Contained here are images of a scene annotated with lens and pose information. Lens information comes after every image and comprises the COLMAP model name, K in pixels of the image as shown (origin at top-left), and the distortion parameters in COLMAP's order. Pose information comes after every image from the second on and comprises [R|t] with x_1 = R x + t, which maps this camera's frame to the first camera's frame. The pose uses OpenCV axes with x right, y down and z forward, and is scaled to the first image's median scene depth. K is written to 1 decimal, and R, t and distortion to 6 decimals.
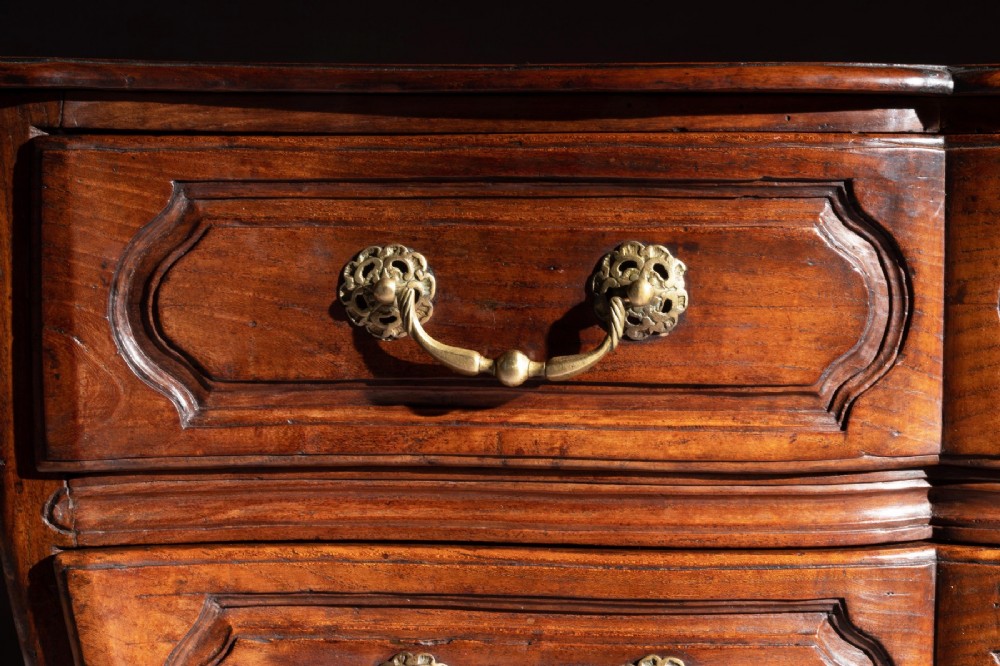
lens RADIAL K [[1727.2, 0, 507.6], [0, 1727.2, 324.4], [0, 0, 1]] dist [0.010577, 0.000000]
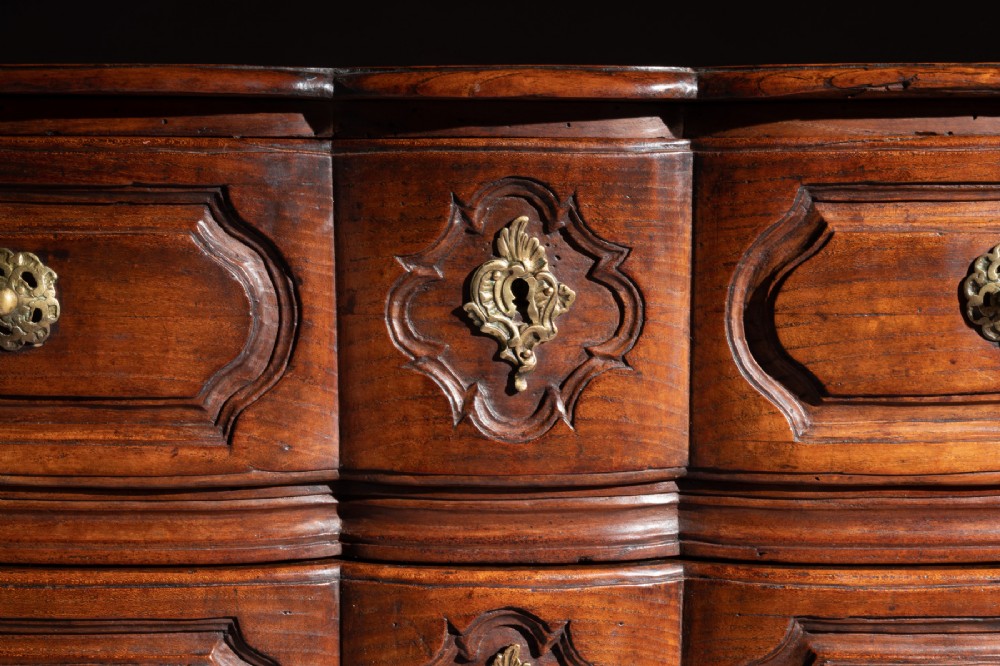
lens RADIAL K [[1727.2, 0, 485.5], [0, 1727.2, 328.8], [0, 0, 1]] dist [0.010577, 0.000000]
pose [[0.999981, 0.002967, 0.005384, 0.331952], [-0.002952, 0.999992, -0.002639, -0.001283], [-0.005391, 0.002623, 0.999982, 0.029822]]
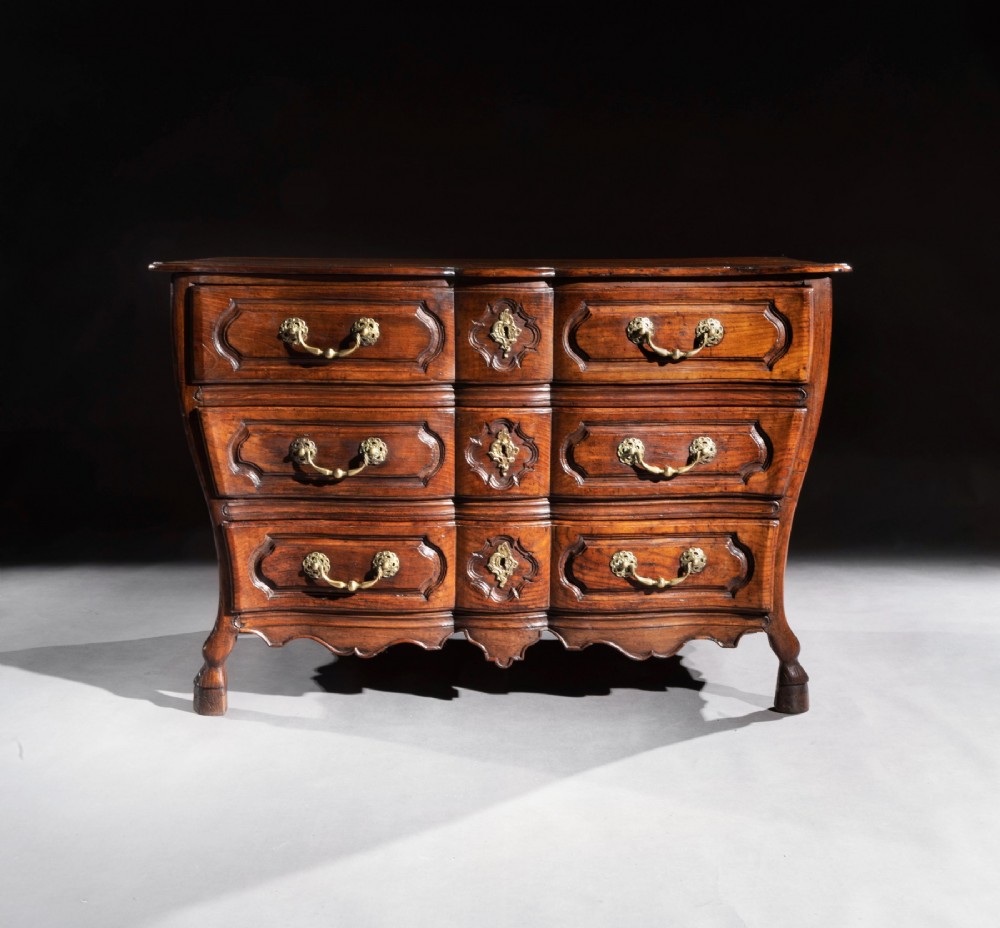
lens RADIAL K [[1301.2, 0, 513.5], [0, 1301.2, 460.7], [0, 0, 1]] dist [0.019035, 0.000000]
pose [[0.999092, 0.002391, 0.042539, 0.260681], [-0.004886, 0.998267, 0.058651, 0.084500], [-0.042325, -0.058806, 0.997372, -1.638182]]
